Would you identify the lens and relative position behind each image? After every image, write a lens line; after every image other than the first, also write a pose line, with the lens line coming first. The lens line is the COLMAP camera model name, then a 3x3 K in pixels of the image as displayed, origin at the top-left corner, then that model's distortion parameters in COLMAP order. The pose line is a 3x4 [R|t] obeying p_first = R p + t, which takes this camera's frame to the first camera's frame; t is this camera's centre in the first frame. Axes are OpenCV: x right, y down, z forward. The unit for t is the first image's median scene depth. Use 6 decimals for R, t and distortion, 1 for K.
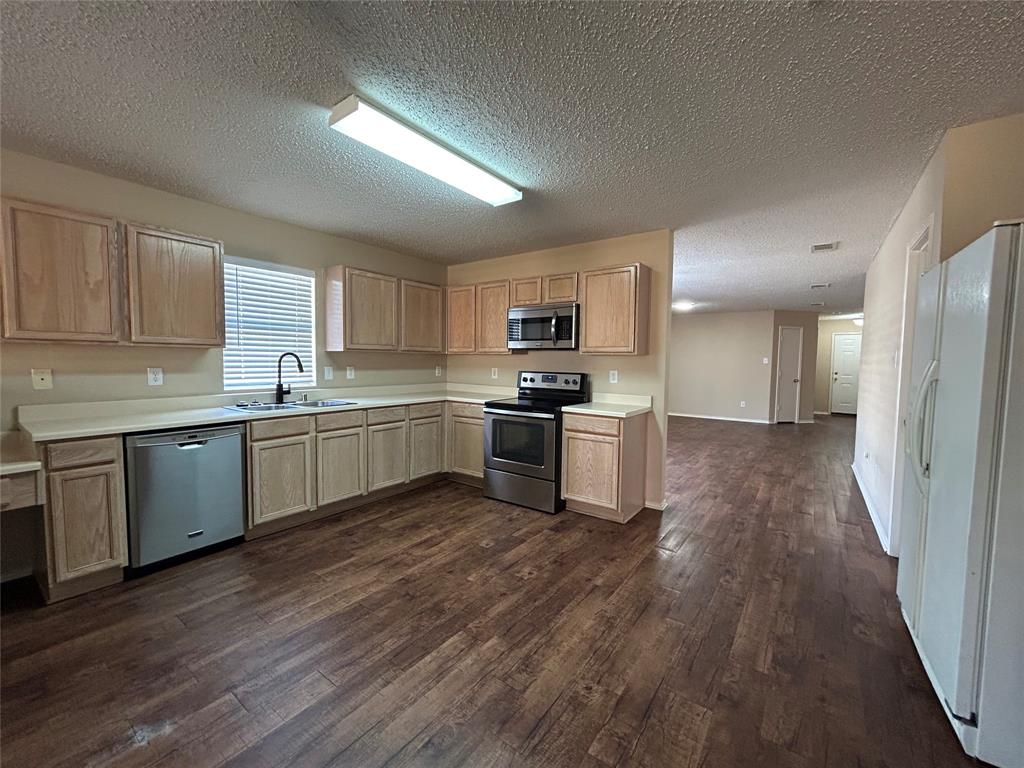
lens RADIAL K [[413.1, 0, 511.1], [0, 413.1, 384.8], [0, 0, 1]] dist [0.001356, 0.000290]
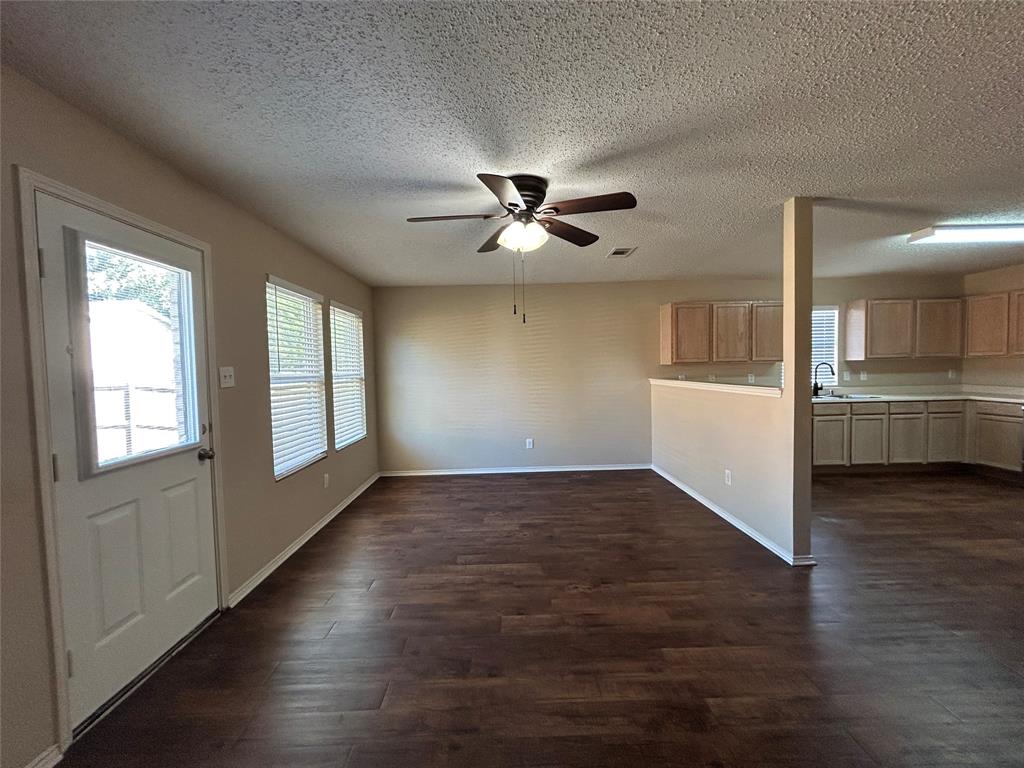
lens RADIAL K [[413.1, 0, 513.9], [0, 413.1, 380.2], [0, 0, 1]] dist [0.001356, 0.000290]
pose [[0.608208, 0.003616, -0.793769, -0.018108], [-0.020119, 0.999739, -0.010862, 0.027452], [0.793522, 0.022576, 0.608122, -0.852606]]
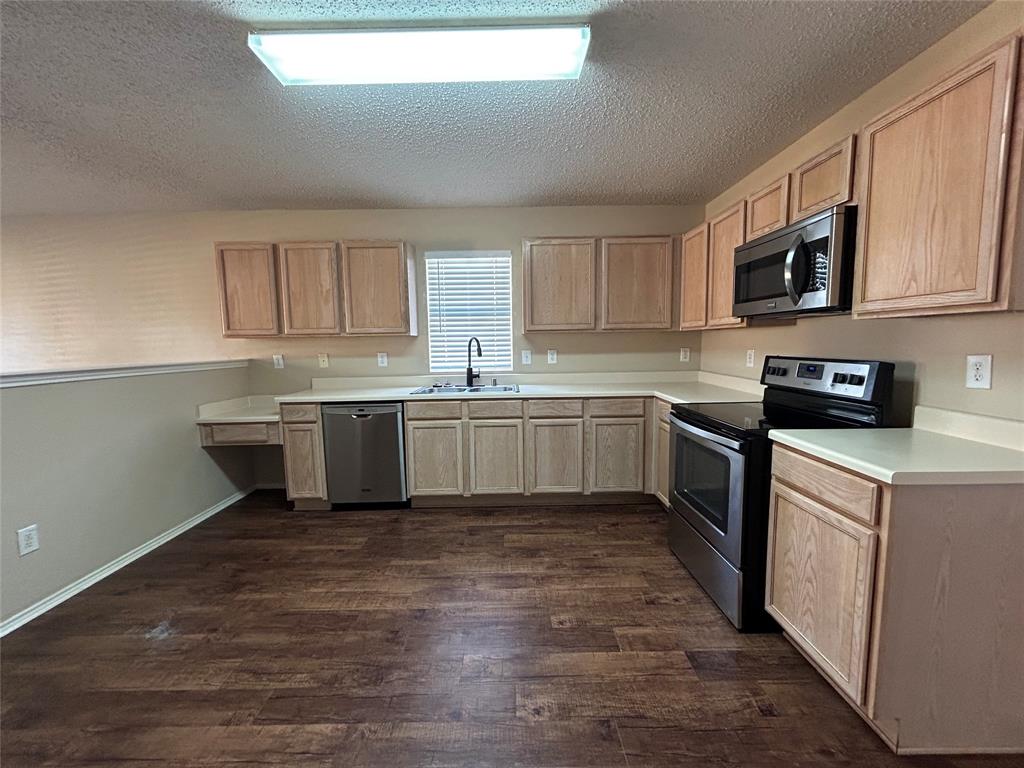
lens RADIAL K [[413.1, 0, 511.1], [0, 413.1, 384.5], [0, 0, 1]] dist [0.001356, 0.000290]
pose [[0.595394, 0.059510, -0.801227, 0.338243], [-0.025236, 0.998146, 0.055383, -0.020355], [0.803037, -0.012755, 0.595793, 0.469605]]
